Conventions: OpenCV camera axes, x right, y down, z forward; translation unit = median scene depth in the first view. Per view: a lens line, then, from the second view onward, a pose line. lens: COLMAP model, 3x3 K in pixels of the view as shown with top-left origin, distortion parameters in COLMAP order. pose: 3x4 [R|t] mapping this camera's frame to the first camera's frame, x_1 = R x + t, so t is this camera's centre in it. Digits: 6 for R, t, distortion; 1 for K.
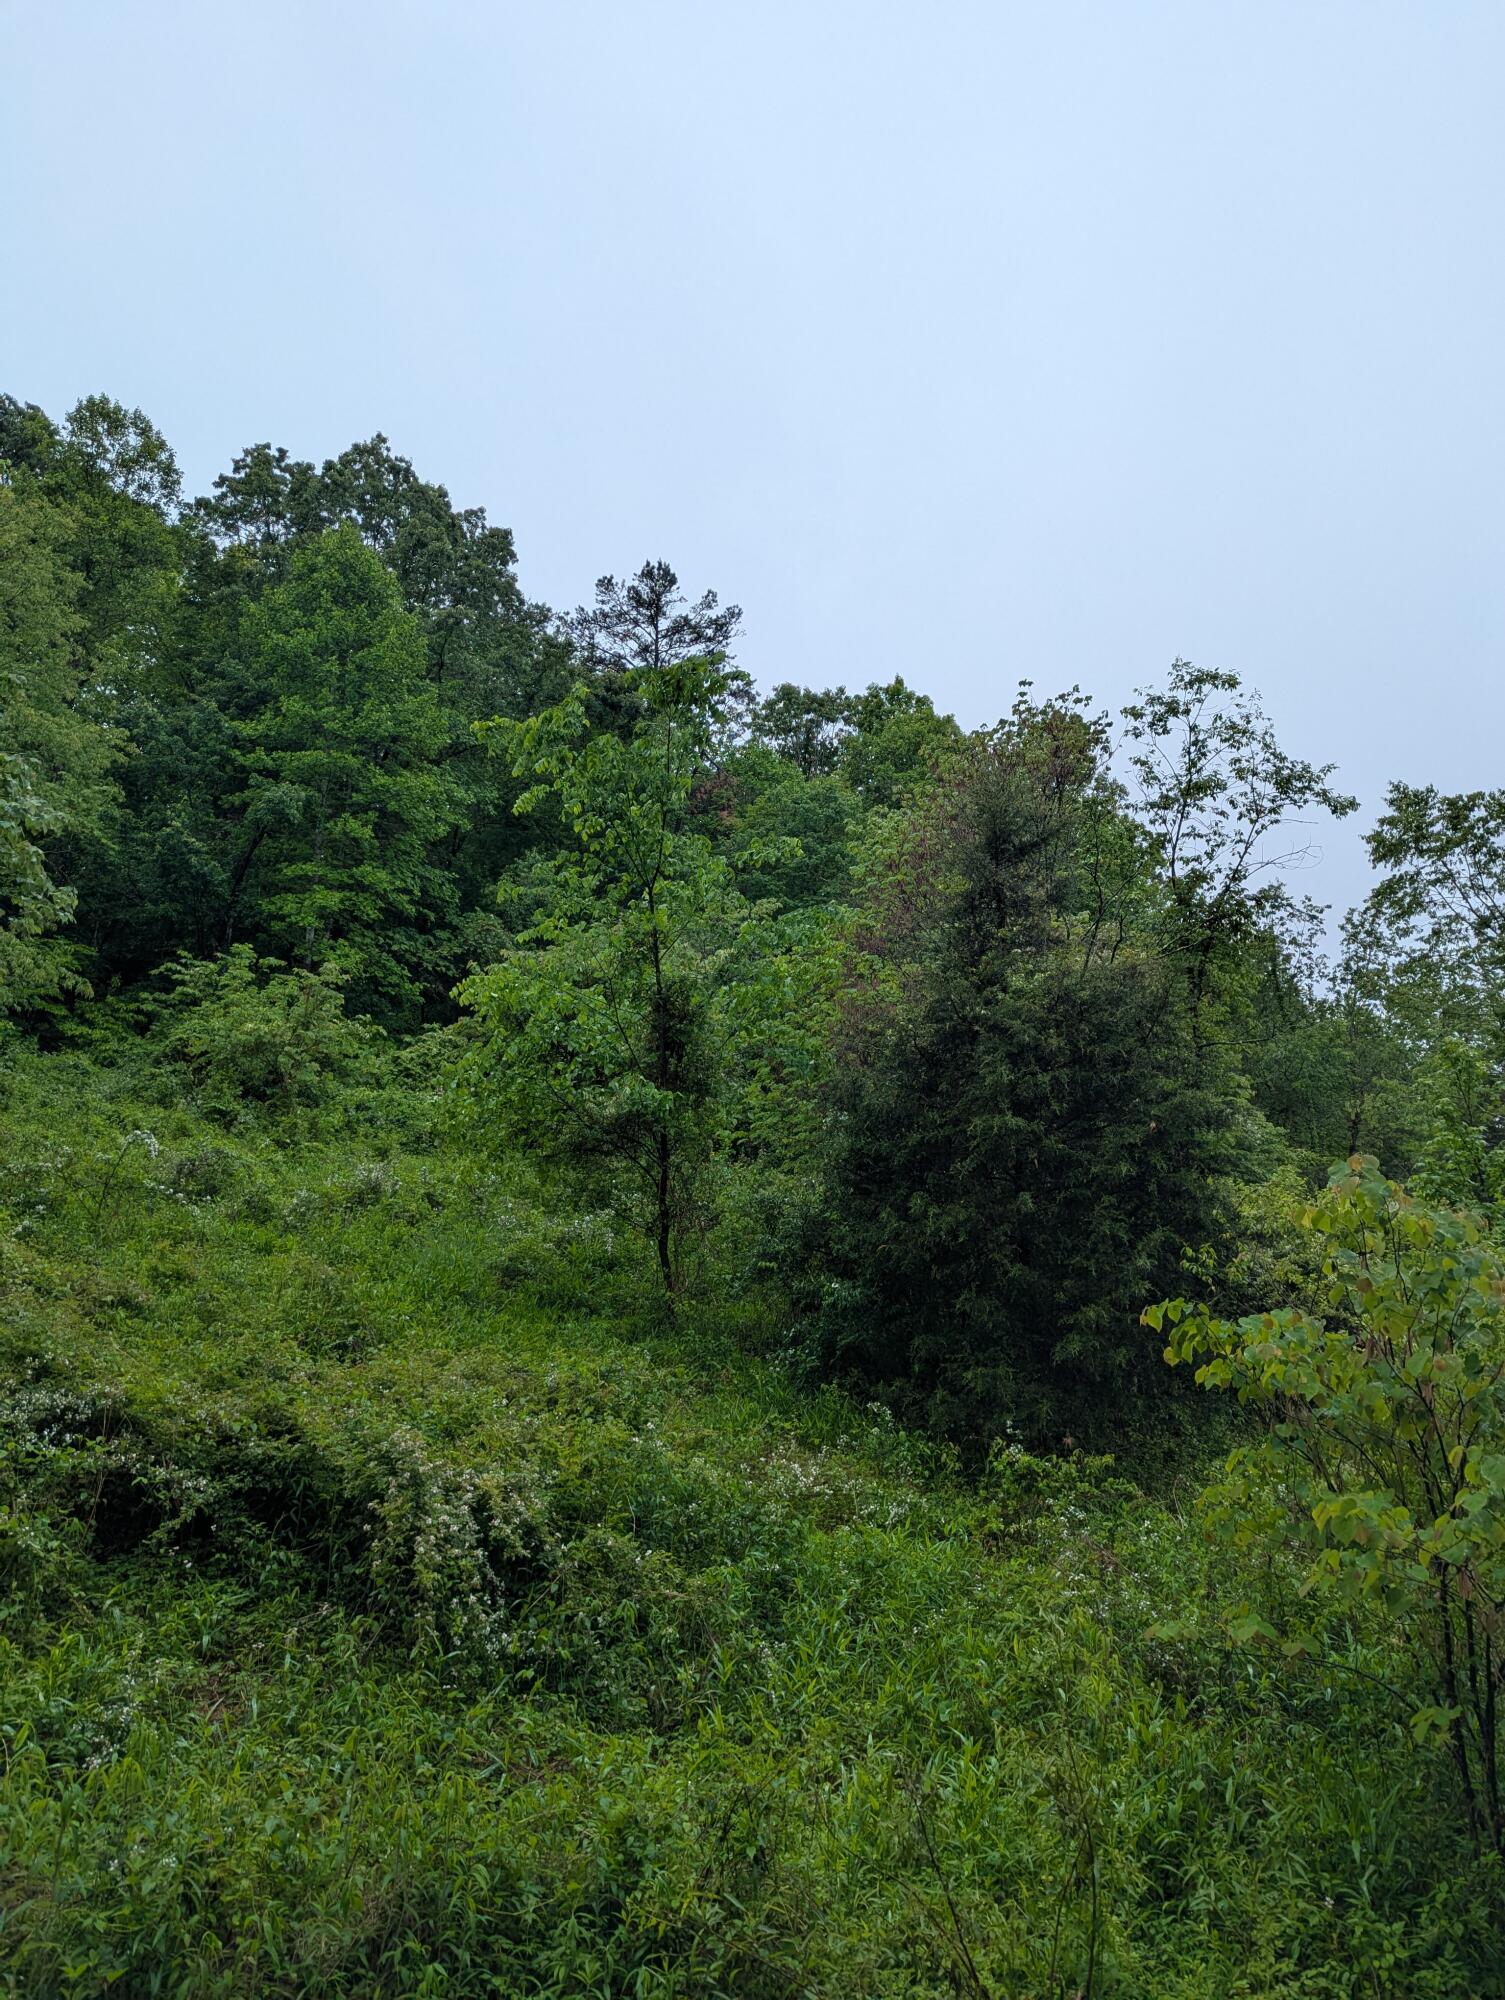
lens RADIAL K [[1435.6, 0, 754.5], [0, 1435.6, 1021.5], [0, 0, 1]] dist [0.076237, -0.070630]
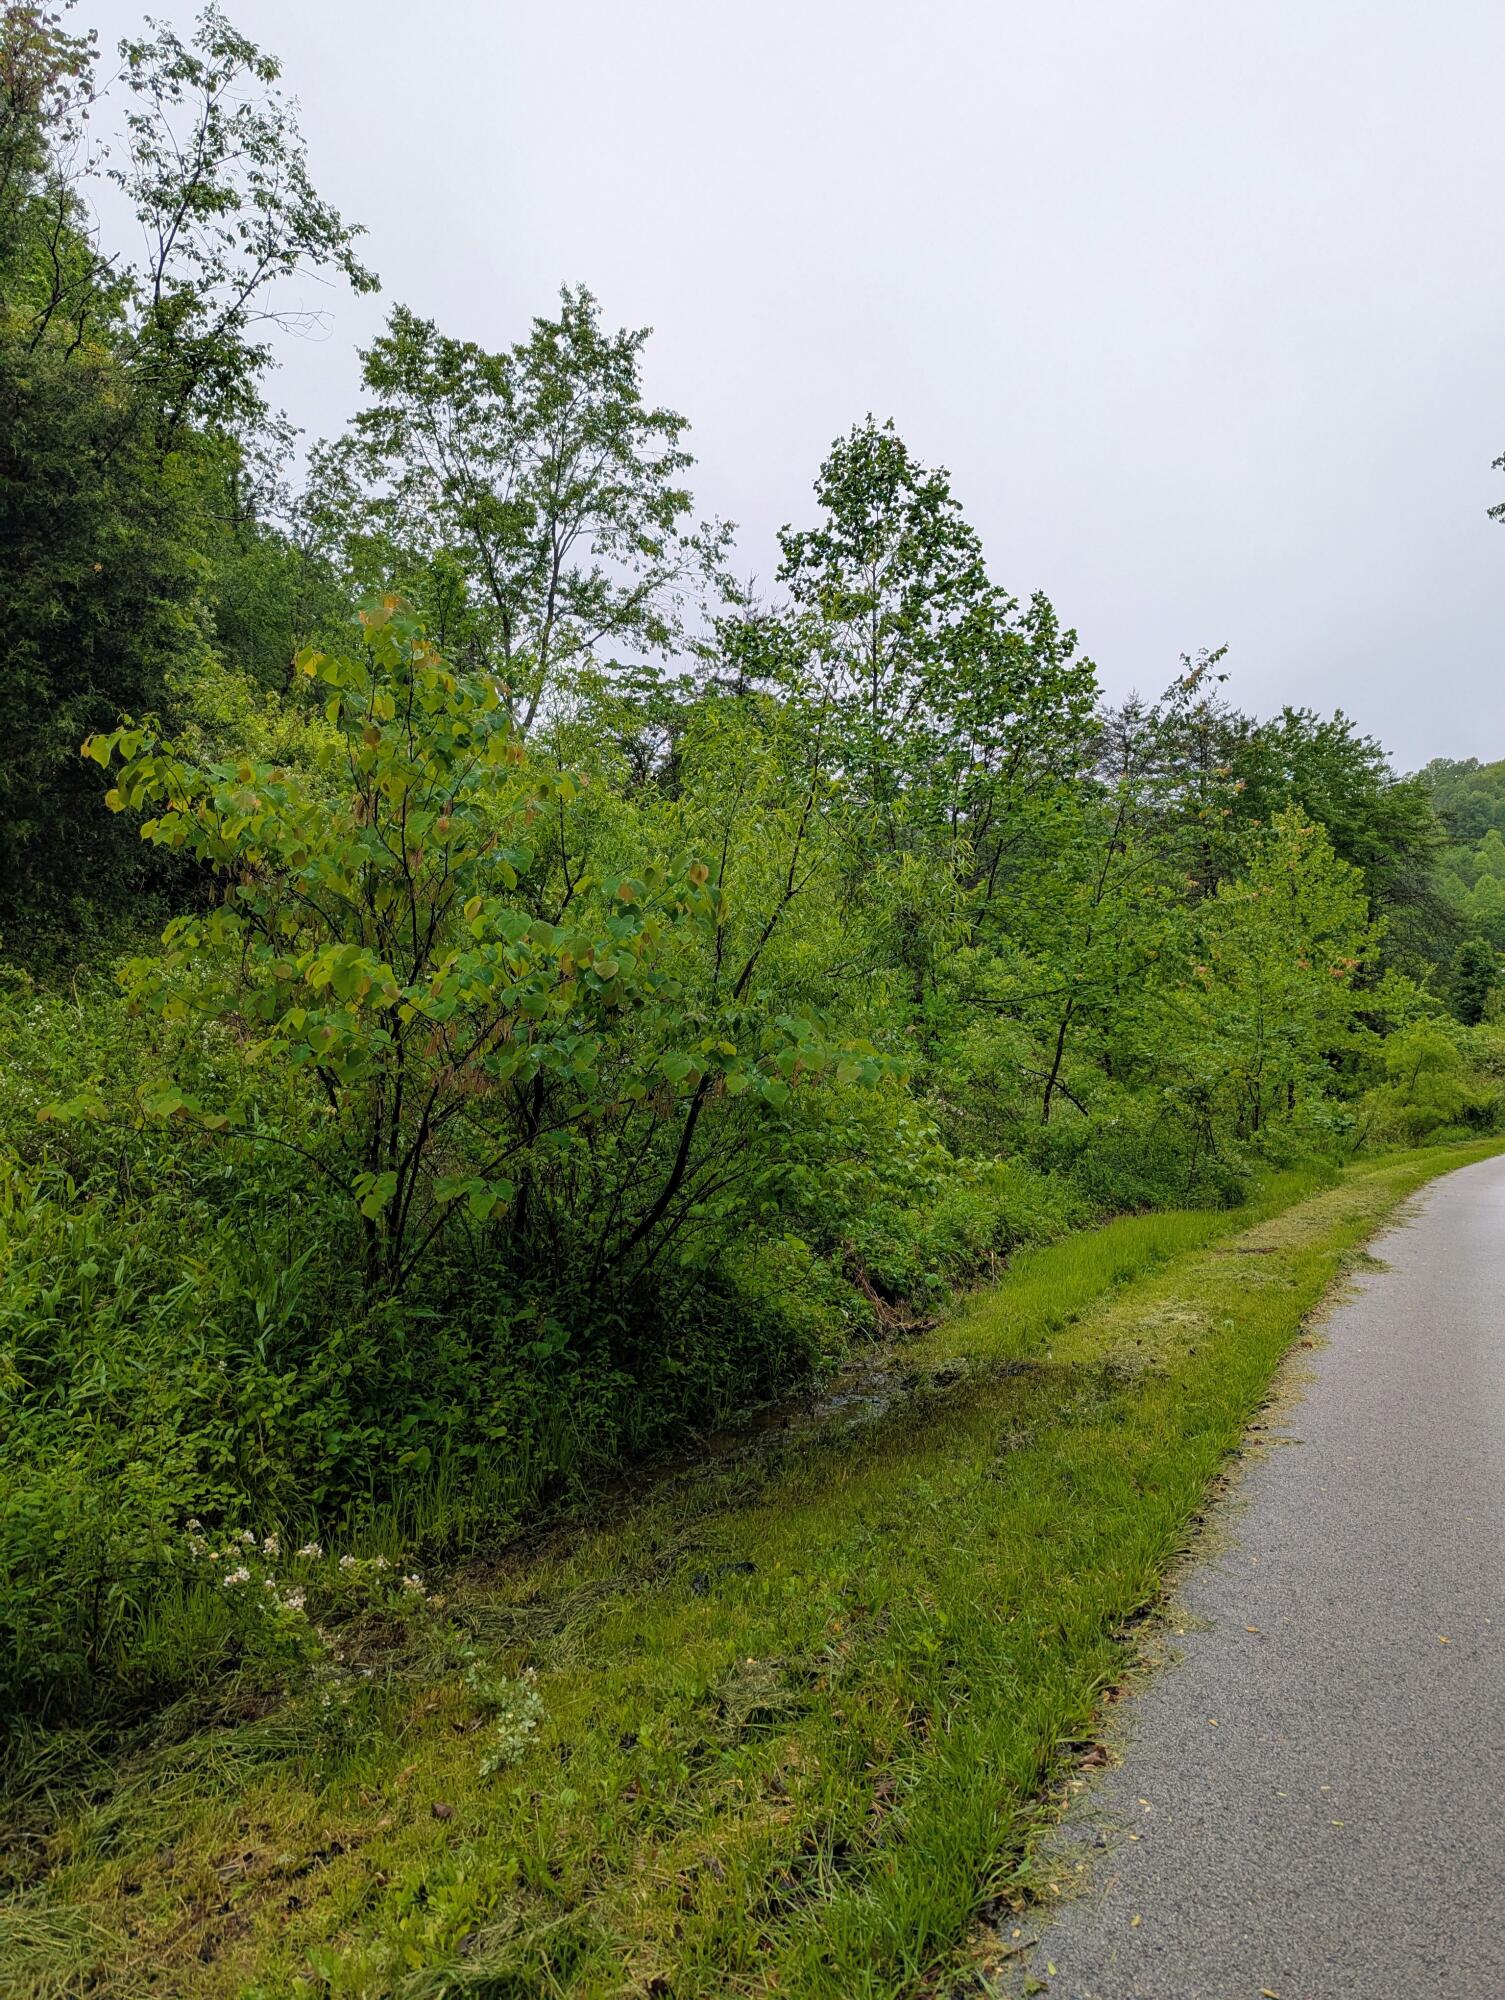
lens RADIAL K [[1284.8, 0, 748.7], [0, 1284.8, 1020.7], [0, 0, 1]] dist [0.042667, -0.054662]
pose [[0.702263, 0.037207, 0.710945, 0.015708], [-0.239792, 0.952643, 0.187007, 0.081728], [-0.670318, -0.301807, 0.677928, 0.147115]]
